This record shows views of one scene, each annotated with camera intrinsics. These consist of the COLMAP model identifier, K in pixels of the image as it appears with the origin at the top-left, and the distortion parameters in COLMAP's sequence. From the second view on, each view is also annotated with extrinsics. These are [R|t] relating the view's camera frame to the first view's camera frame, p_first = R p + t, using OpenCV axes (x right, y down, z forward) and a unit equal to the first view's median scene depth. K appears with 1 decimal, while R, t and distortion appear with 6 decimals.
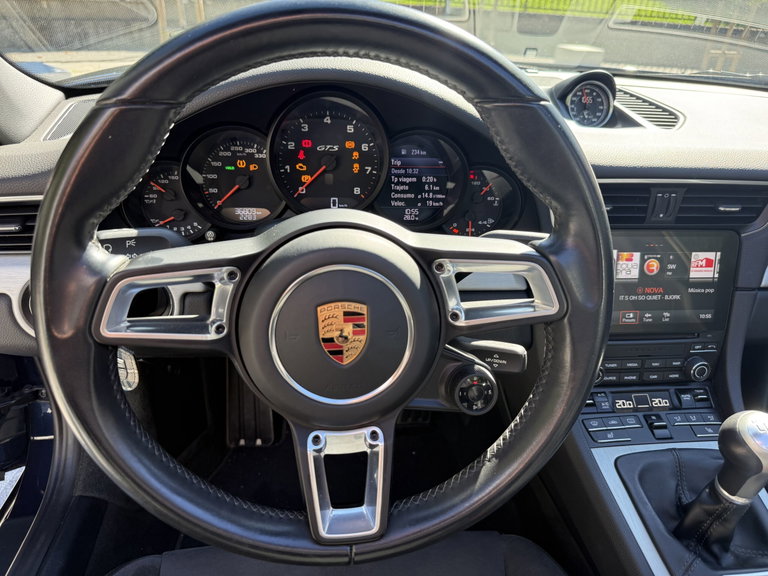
lens RADIAL K [[557.0, 0, 384.5], [0, 557.0, 291.6], [0, 0, 1]] dist [0.065594, -0.094696]
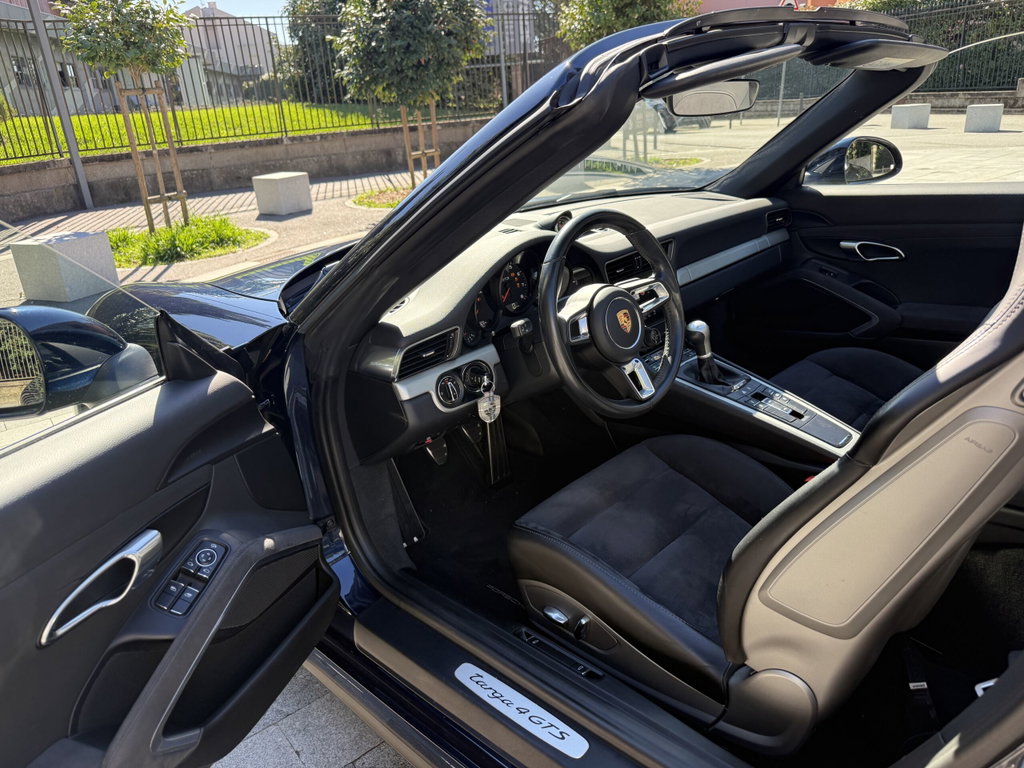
lens RADIAL K [[727.4, 0, 512.0], [0, 727.4, 384.0], [0, 0, 1]] dist [0.199713, -0.427021]
pose [[0.769891, -0.340806, 0.539555, -1.509273], [0.405122, 0.914262, -0.000582, 0.078610], [-0.493096, 0.219033, 0.841950, -1.001792]]
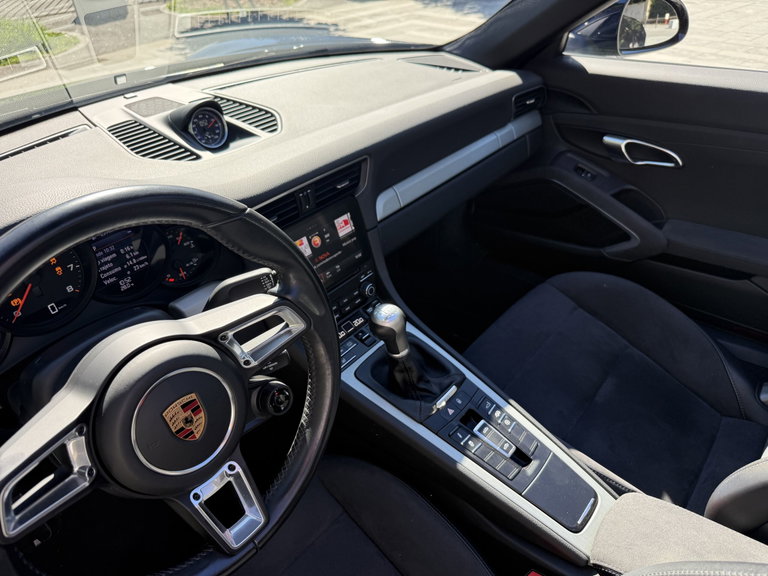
lens RADIAL K [[557.0, 0, 384.5], [0, 557.0, 291.6], [0, 0, 1]] dist [0.065594, -0.094696]
pose [[0.727226, -0.458153, 0.511114, -0.164678], [0.390257, 0.888548, 0.241209, -0.200861], [-0.564660, 0.024052, 0.824973, -0.231790]]
